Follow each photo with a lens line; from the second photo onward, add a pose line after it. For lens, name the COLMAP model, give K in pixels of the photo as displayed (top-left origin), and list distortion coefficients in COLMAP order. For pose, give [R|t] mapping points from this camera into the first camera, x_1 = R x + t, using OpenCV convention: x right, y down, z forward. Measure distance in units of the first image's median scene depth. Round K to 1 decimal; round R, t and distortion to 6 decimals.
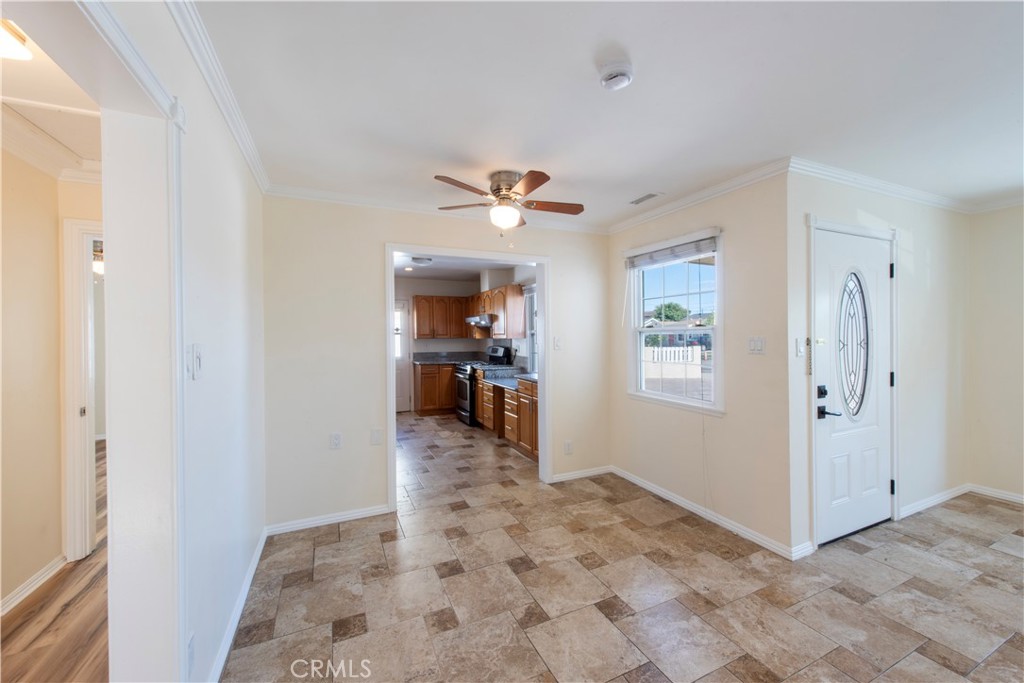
lens RADIAL K [[400.6, 0, 520.7], [0, 400.6, 336.2], [0, 0, 1]] dist [0.004287, -0.001039]
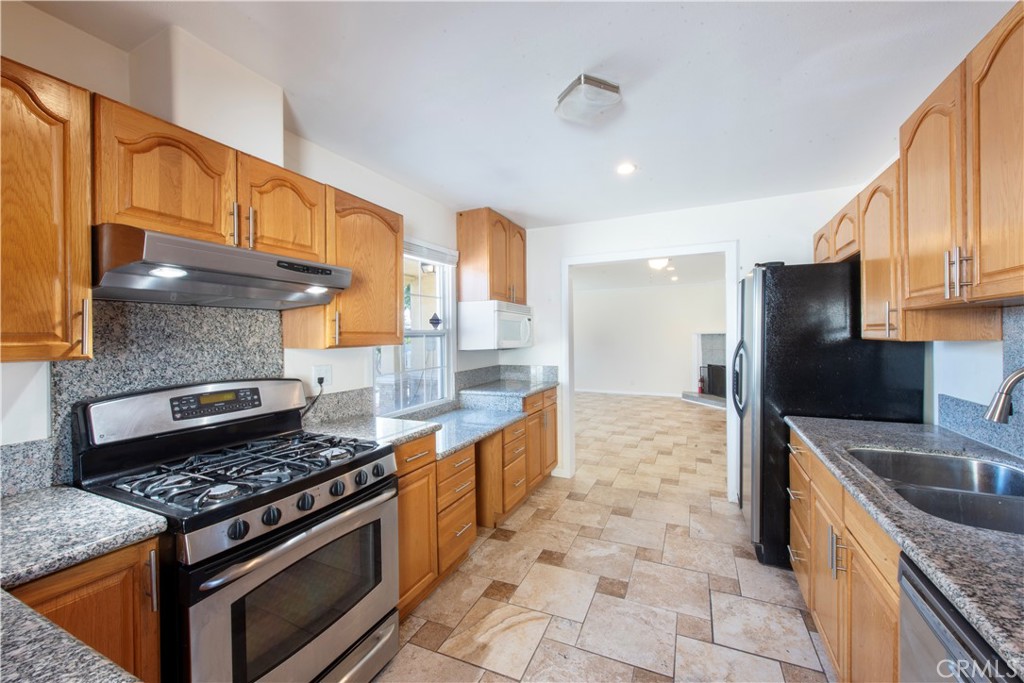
lens RADIAL K [[400.6, 0, 519.3], [0, 400.6, 338.5], [0, 0, 1]] dist [0.004287, -0.001039]
pose [[-0.652882, 0.003997, 0.757449, -0.917732], [0.013762, 0.999884, 0.006587, 0.001240], [-0.757335, 0.014724, -0.652861, 2.556655]]
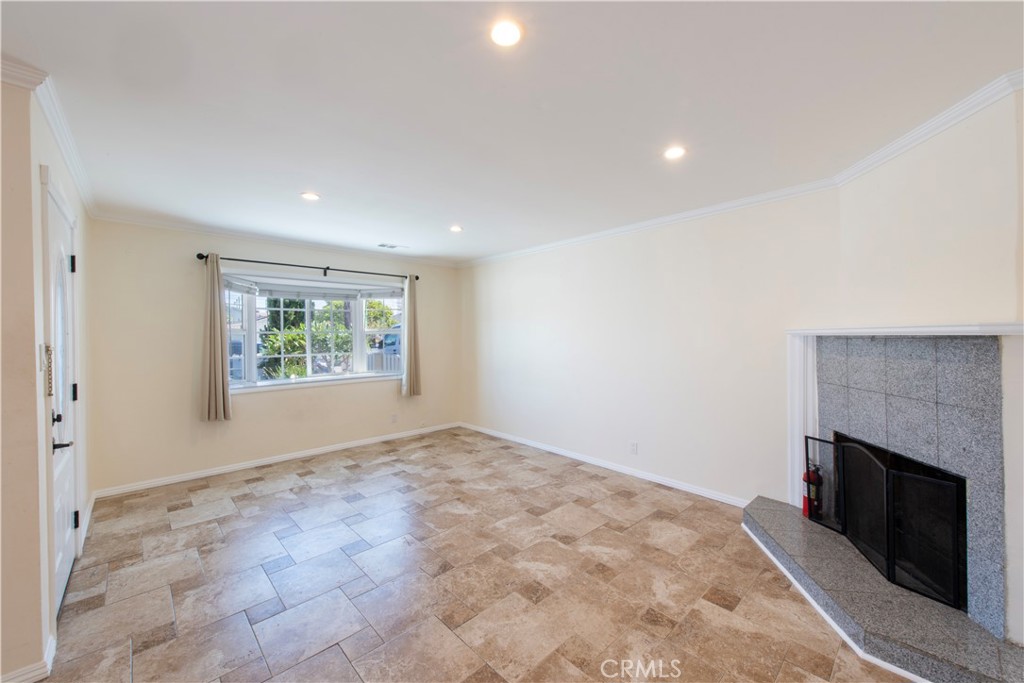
lens RADIAL K [[400.6, 0, 518.5], [0, 400.6, 336.8], [0, 0, 1]] dist [0.004287, -0.001039]
pose [[-0.317492, 0.005521, 0.948245, -0.197900], [0.011455, 0.999932, -0.001987, 0.003063], [-0.948192, 0.010231, -0.317533, 0.431528]]
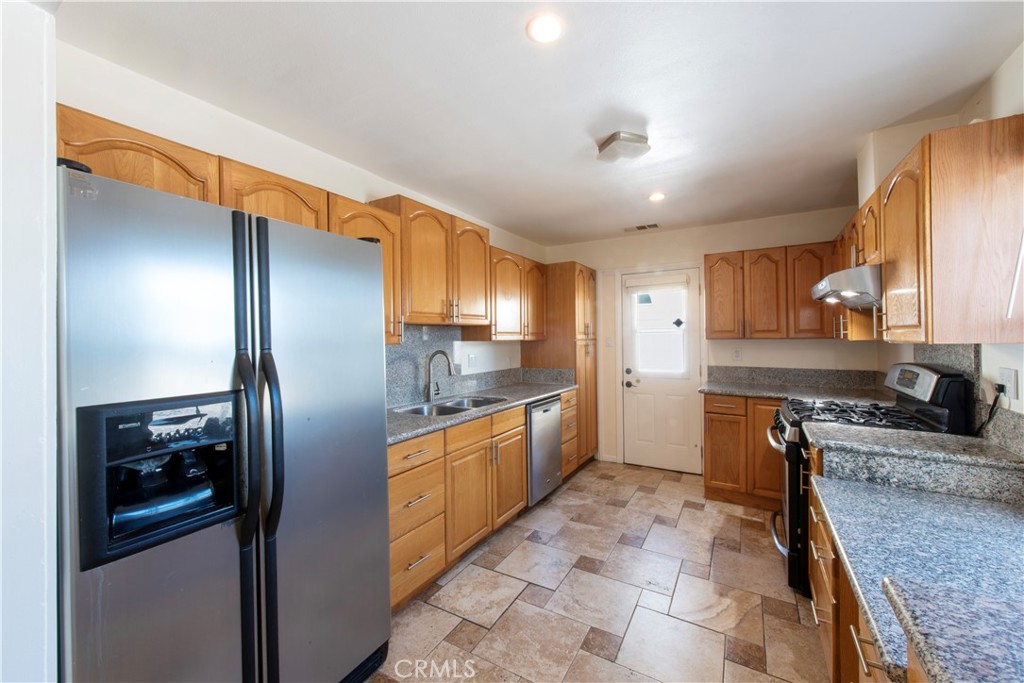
lens RADIAL K [[400.6, 0, 513.2], [0, 400.6, 336.8], [0, 0, 1]] dist [0.004287, -0.001039]
pose [[0.564277, 0.001007, -0.825585, 0.059991], [0.005034, 0.999976, 0.004660, -0.001275], [0.825570, -0.006785, 0.564259, 1.376738]]
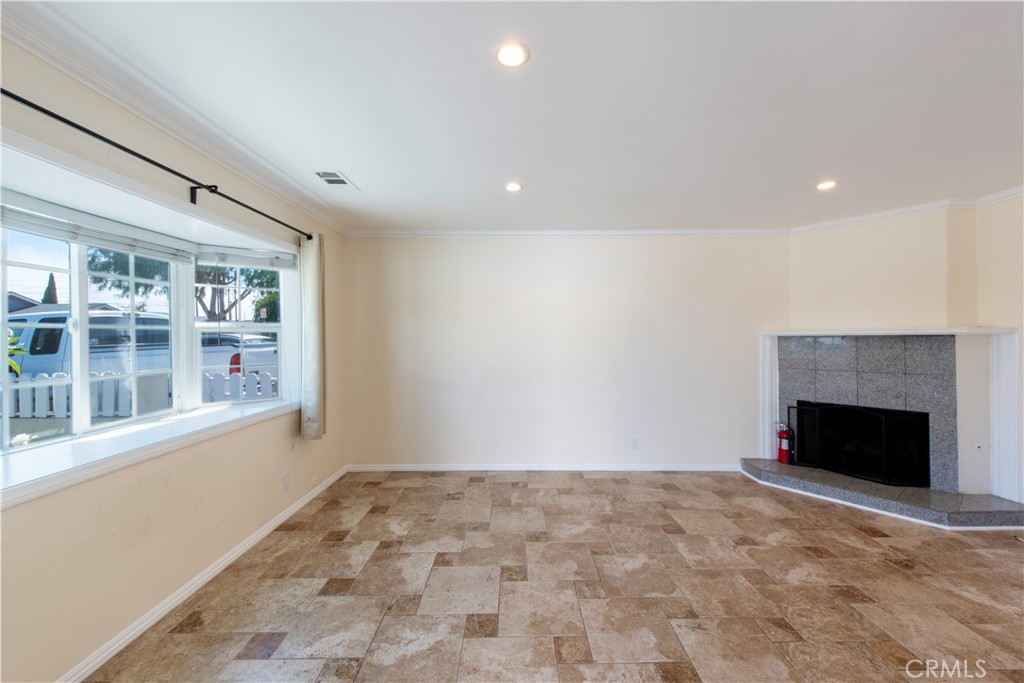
lens RADIAL K [[400.6, 0, 524.3], [0, 400.6, 337.3], [0, 0, 1]] dist [0.004287, -0.001039]
pose [[-0.908792, 0.011076, 0.417101, 0.827521], [0.012676, 0.999919, 0.001066, -0.001254], [-0.417056, 0.006256, -0.908859, 1.148695]]
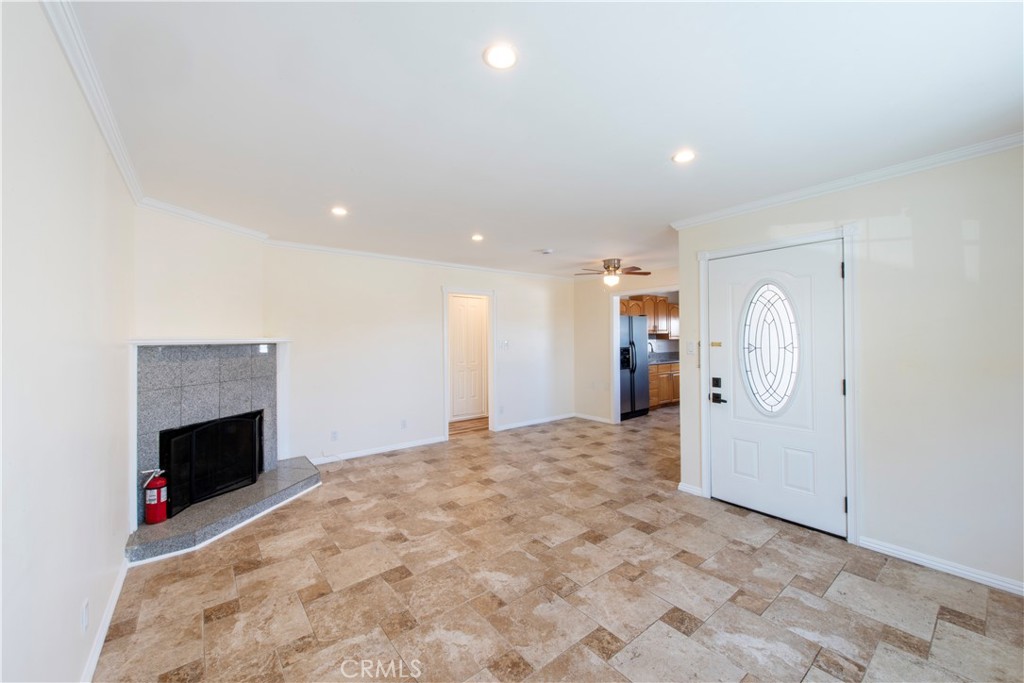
lens RADIAL K [[400.6, 0, 514.5], [0, 400.6, 336.9], [0, 0, 1]] dist [0.004287, -0.001039]
pose [[0.227008, 0.000460, -0.973893, 1.859010], [0.003408, 0.999993, 0.001267, -0.014115], [0.973887, -0.003607, 0.227005, 0.060038]]
